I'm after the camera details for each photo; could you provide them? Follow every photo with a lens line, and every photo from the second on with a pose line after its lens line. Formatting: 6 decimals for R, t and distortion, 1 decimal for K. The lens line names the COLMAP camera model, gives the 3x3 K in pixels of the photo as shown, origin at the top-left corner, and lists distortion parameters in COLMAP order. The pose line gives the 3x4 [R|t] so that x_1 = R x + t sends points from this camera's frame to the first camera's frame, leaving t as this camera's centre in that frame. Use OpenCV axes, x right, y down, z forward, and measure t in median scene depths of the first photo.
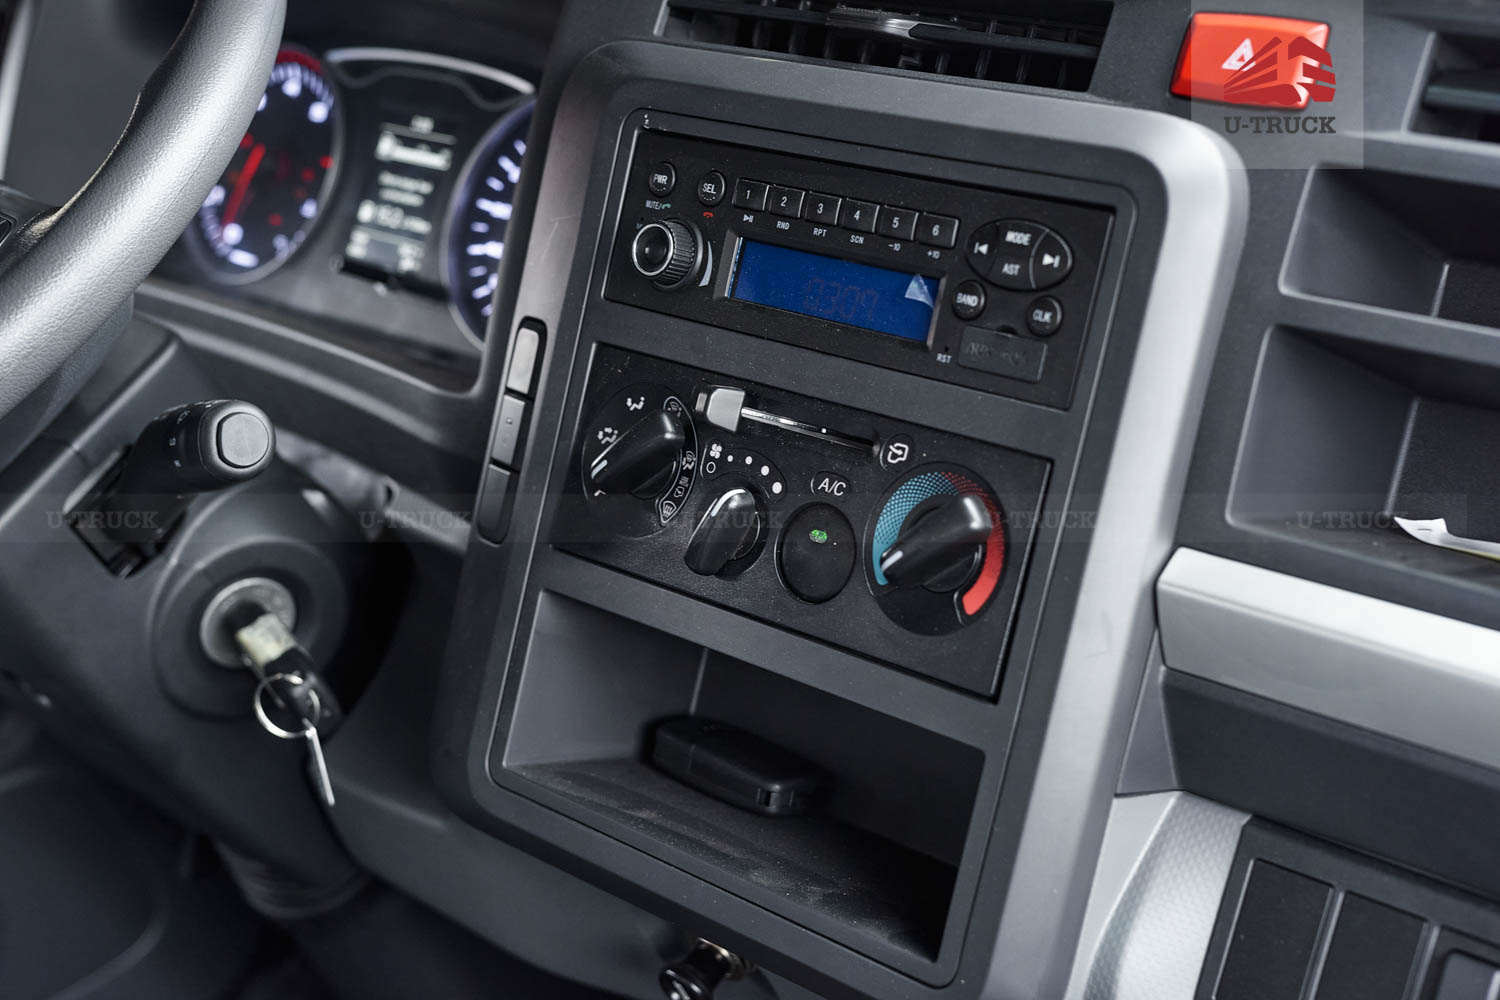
lens RADIAL K [[2116.2, 0, 750.0], [0, 2116.2, 506.2], [0, 0, 1]] dist [0.004608, 0.000000]
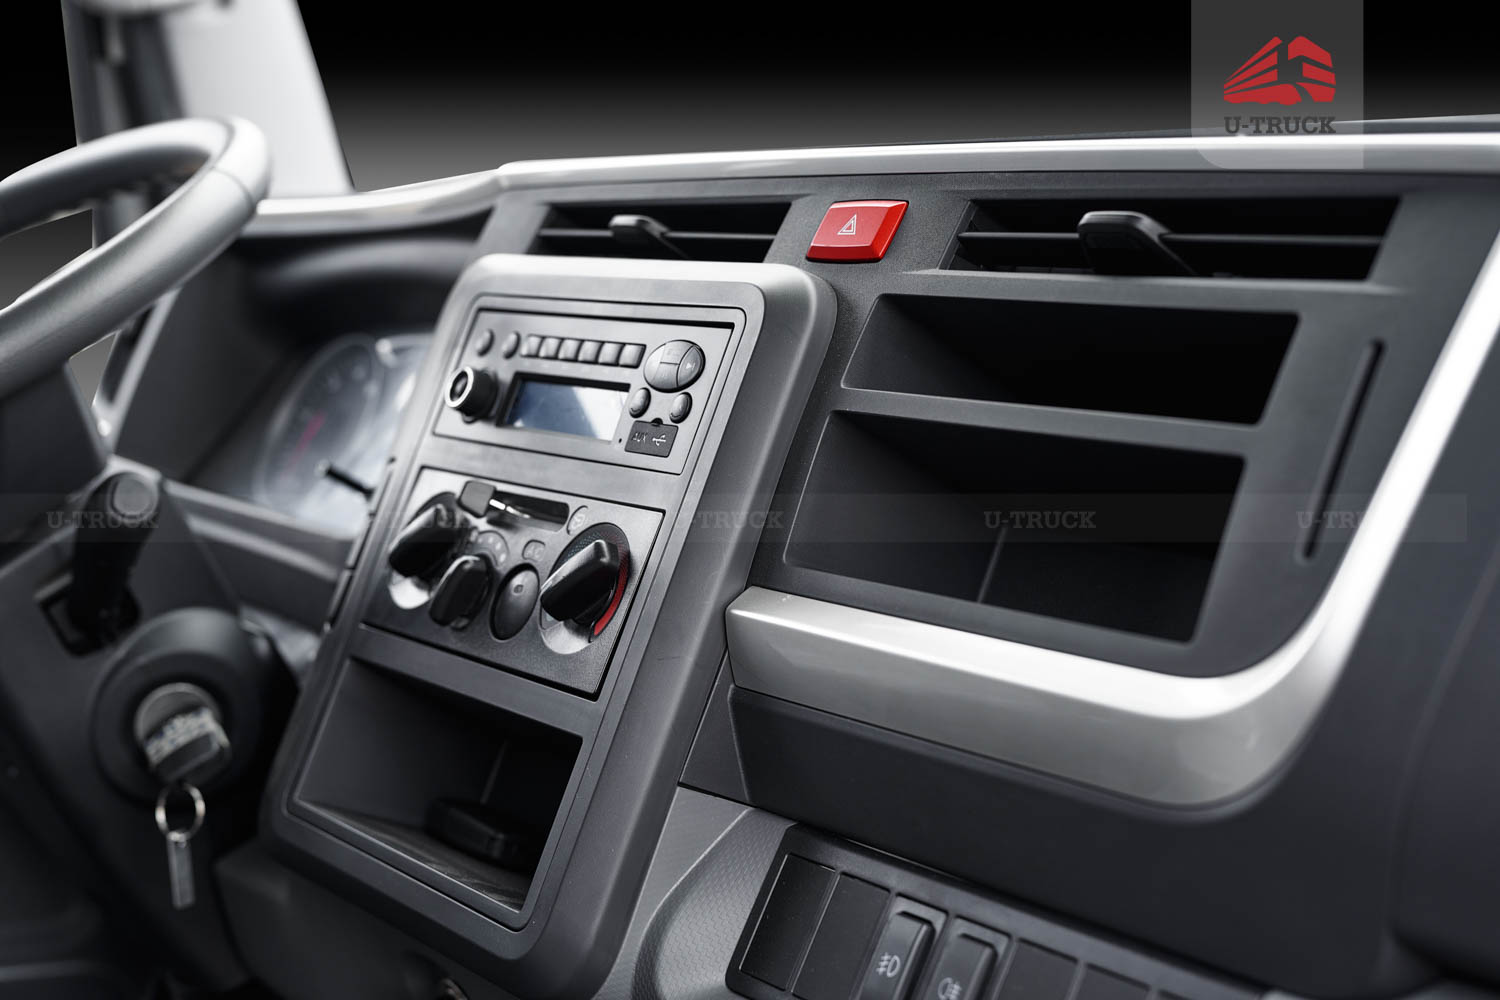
lens RADIAL K [[2116.2, 0, 756.5], [0, 2116.2, 503.7], [0, 0, 1]] dist [0.004608, 0.000000]
pose [[0.976905, 0.083391, -0.196729, 0.404295], [-0.136048, 0.952707, -0.271737, 0.281323], [0.164764, 0.292226, 0.942049, -0.166176]]
